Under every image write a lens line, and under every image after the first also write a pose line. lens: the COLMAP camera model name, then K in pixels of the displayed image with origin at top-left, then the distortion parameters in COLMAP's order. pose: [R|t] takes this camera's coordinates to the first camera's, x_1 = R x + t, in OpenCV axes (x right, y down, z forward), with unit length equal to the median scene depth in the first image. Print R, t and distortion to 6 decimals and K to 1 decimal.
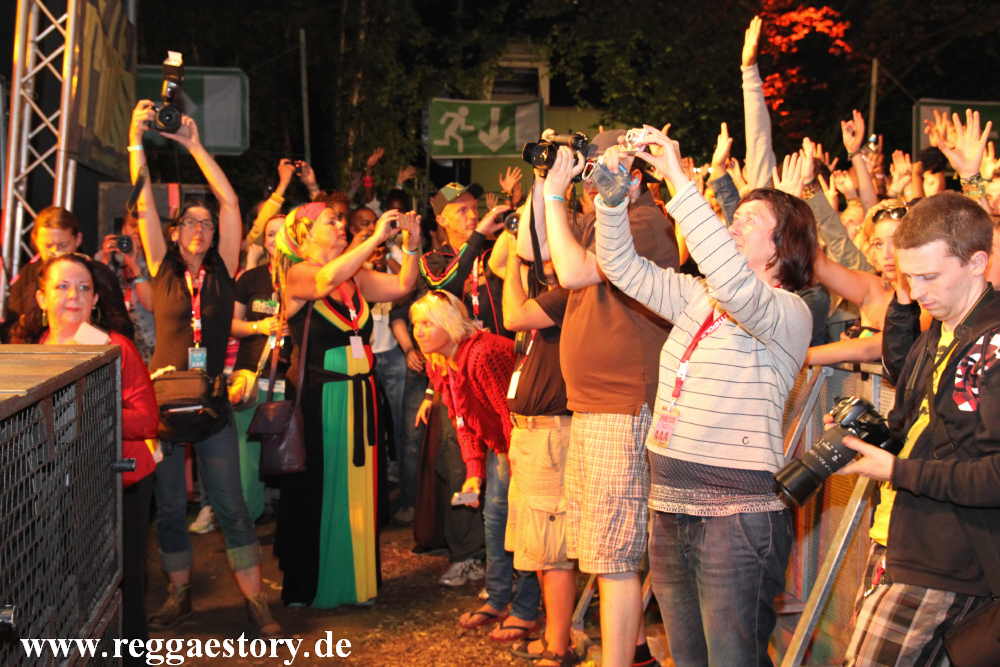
lens RADIAL K [[1189.4, 0, 500.0], [0, 1189.4, 333.5], [0, 0, 1]] dist [0.000524, 0.036298]
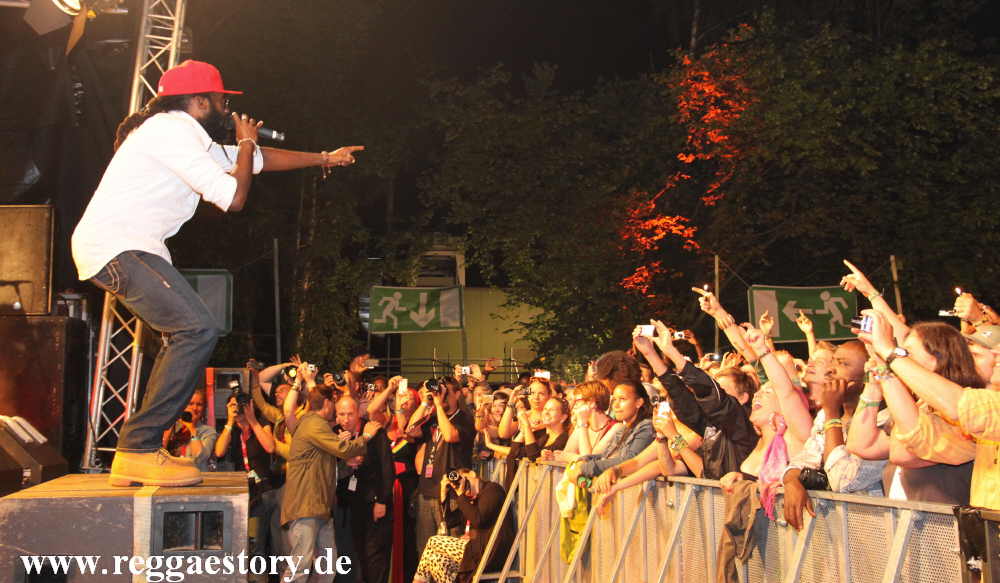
lens RADIAL K [[1112.6, 0, 497.7], [0, 1112.6, 270.4], [0, 0, 1]] dist [-0.029159, 0.029328]
pose [[0.997055, -0.011494, 0.075818, -0.014423], [0.025582, 0.981920, -0.187562, 0.007247], [-0.072291, 0.188949, 0.979322, -0.147341]]
